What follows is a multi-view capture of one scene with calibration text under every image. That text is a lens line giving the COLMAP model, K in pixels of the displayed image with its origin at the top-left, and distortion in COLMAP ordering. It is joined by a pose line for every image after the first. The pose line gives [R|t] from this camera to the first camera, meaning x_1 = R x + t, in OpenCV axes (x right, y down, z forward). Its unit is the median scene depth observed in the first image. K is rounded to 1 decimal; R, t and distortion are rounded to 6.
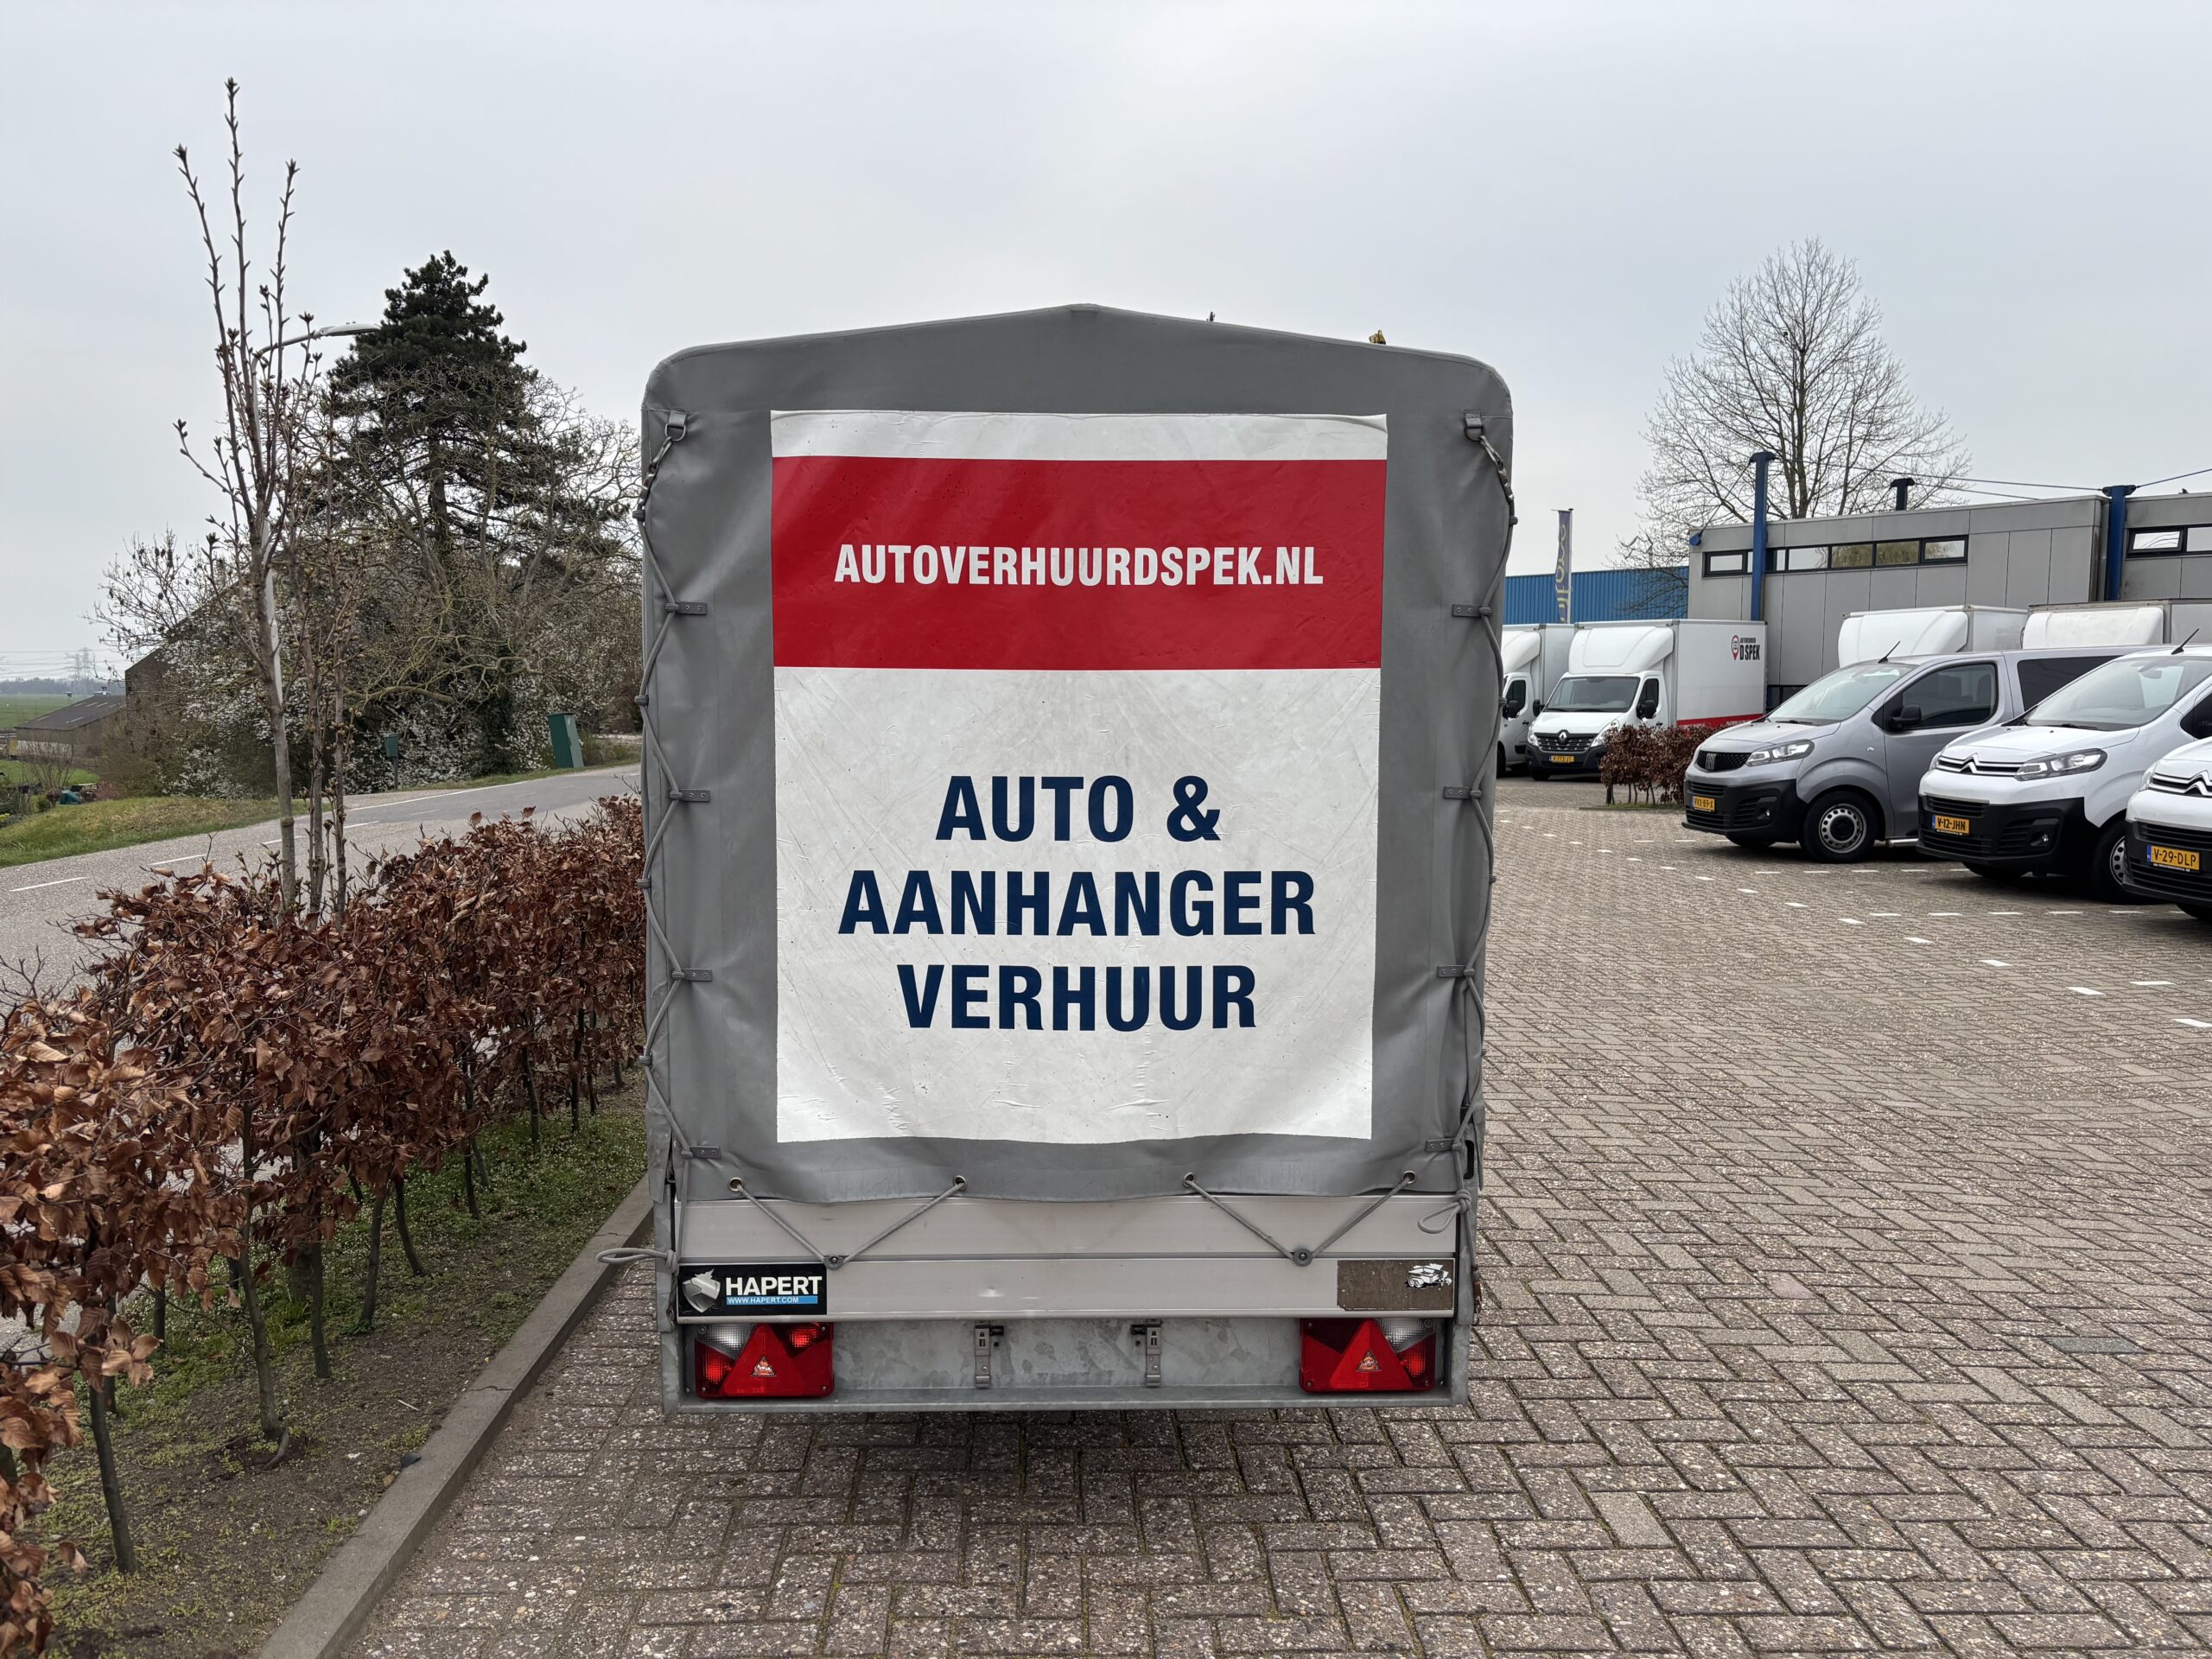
lens RADIAL K [[1631.7, 0, 1093.3], [0, 1631.7, 895.5], [0, 0, 1]] dist [0.021466, -0.002453]
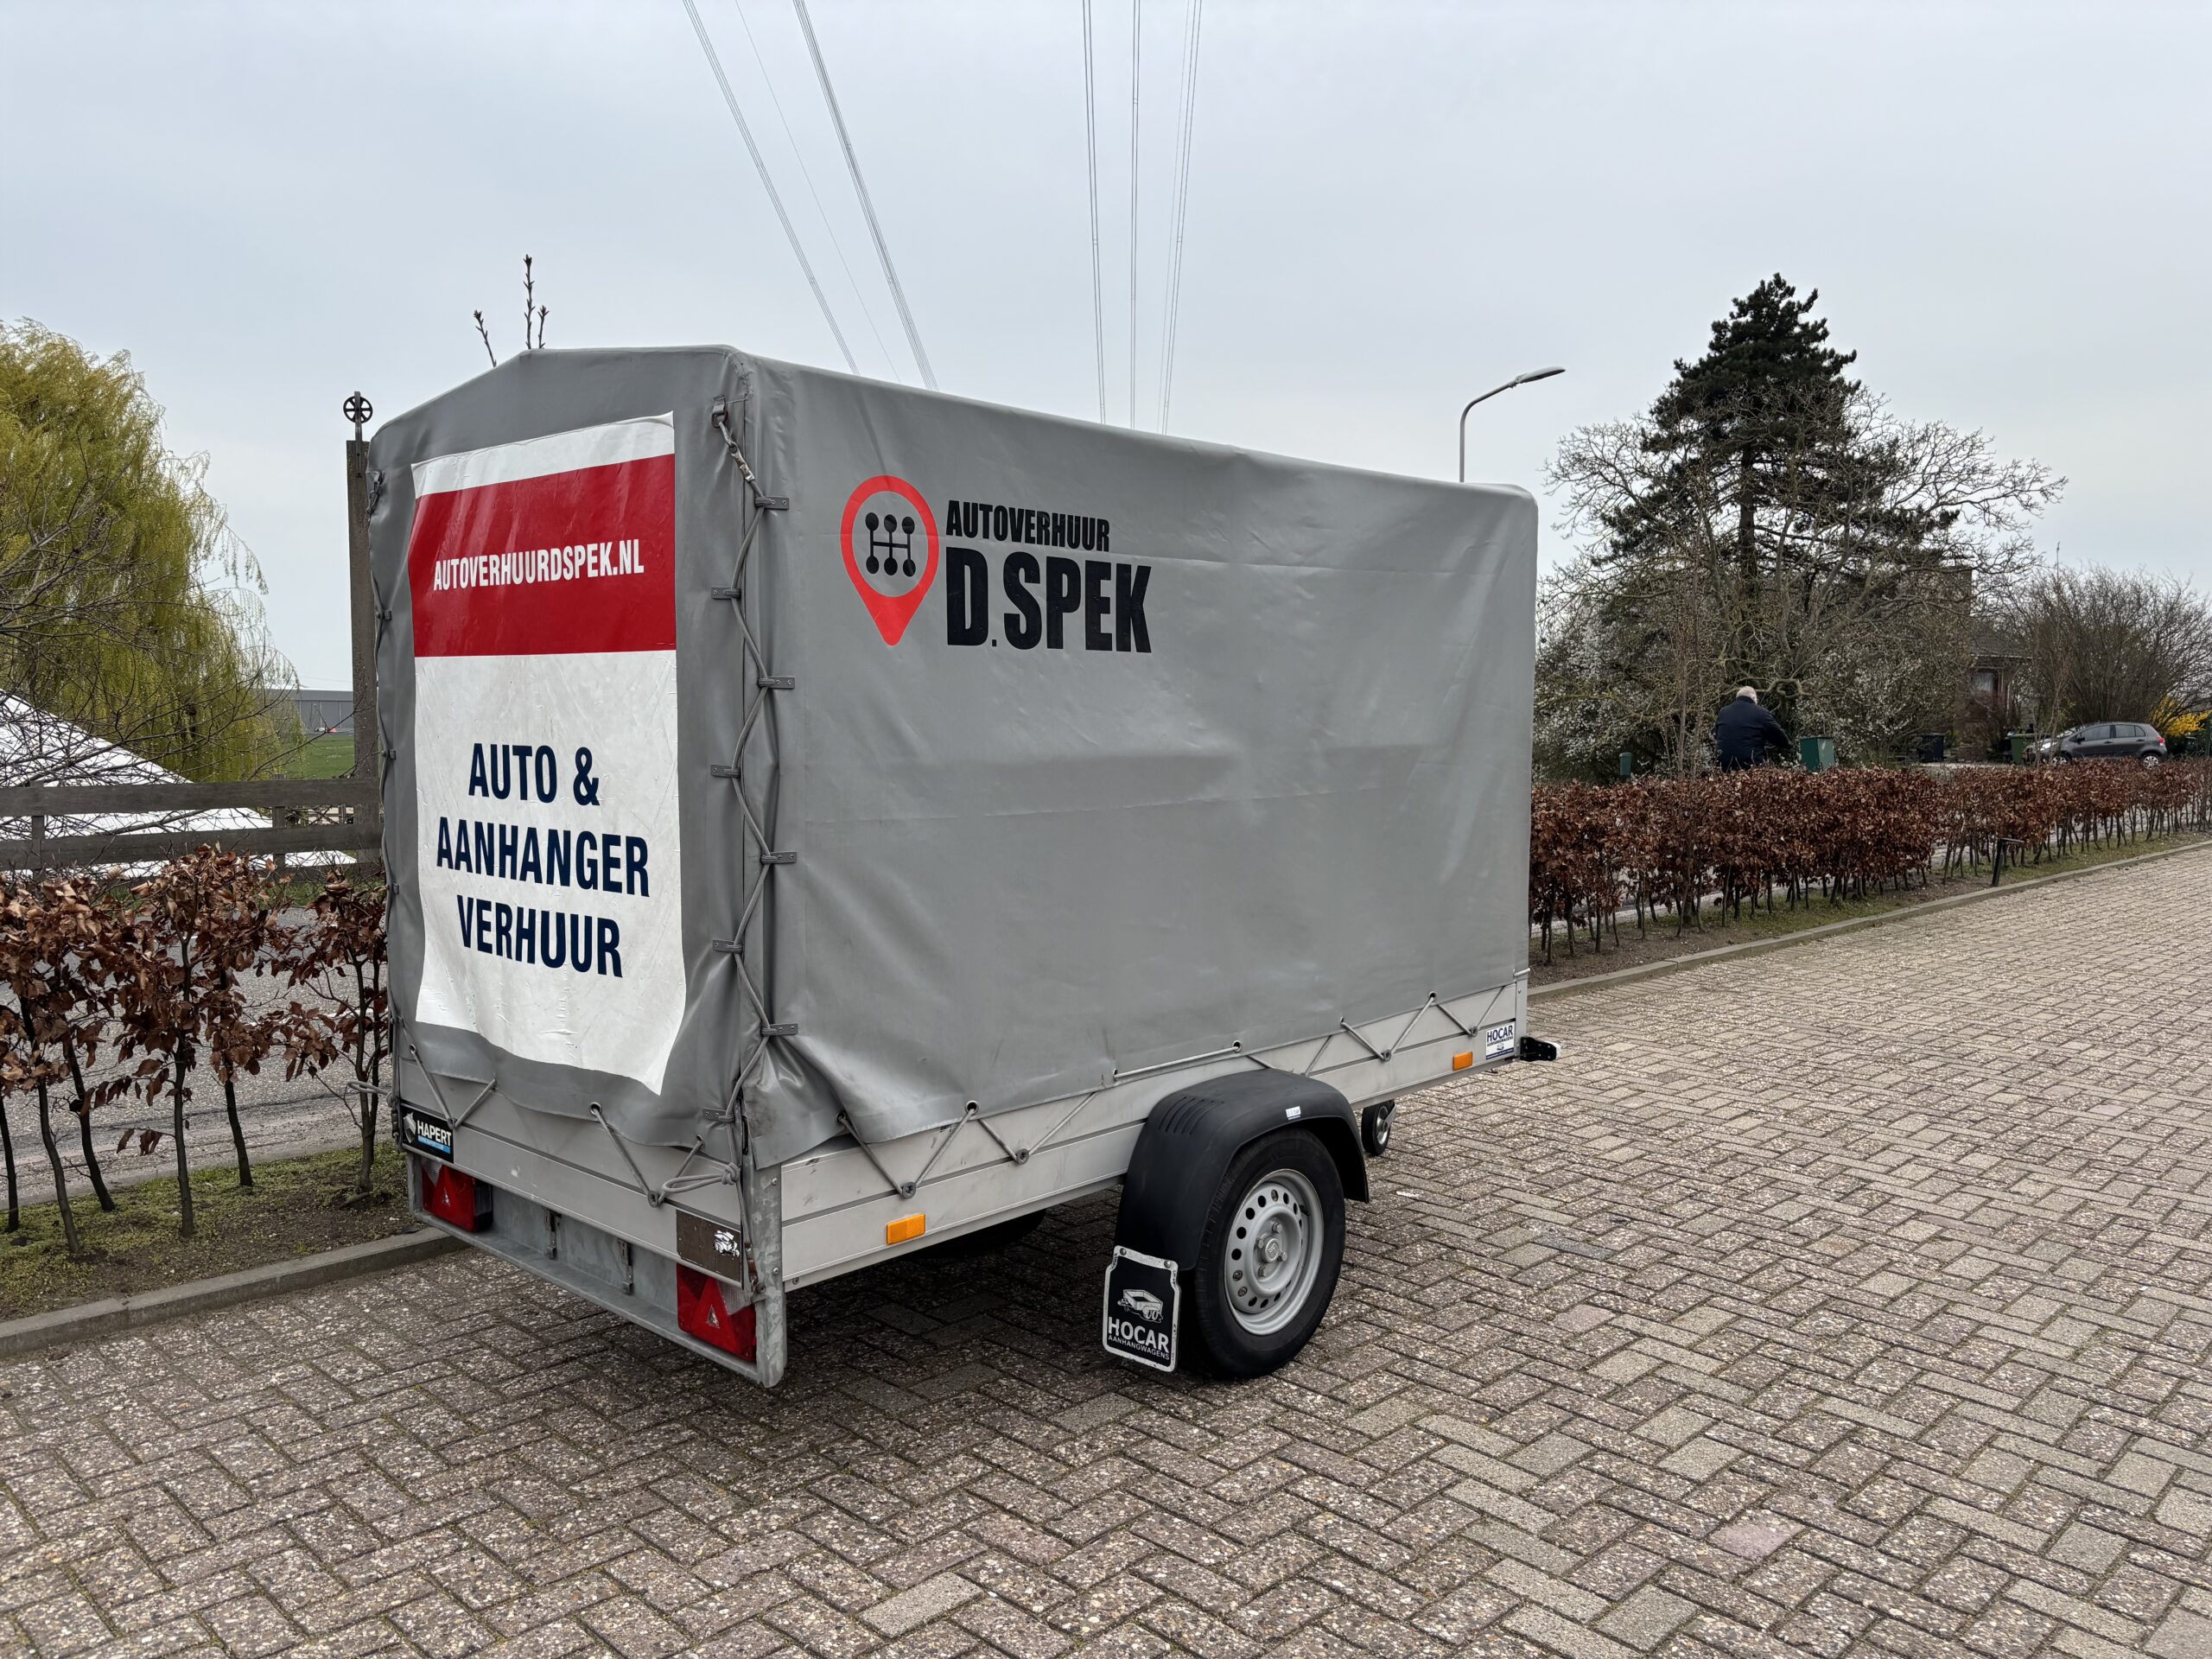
lens RADIAL K [[1669.5, 0, 1106.0], [0, 1669.5, 829.5], [0, 0, 1]] dist [0.022588, -0.000316]
pose [[0.701249, 0.054077, -0.710863, 1.074286], [-0.094362, 0.995386, -0.017365, -0.029080], [0.706644, 0.079256, 0.703116, 0.425485]]
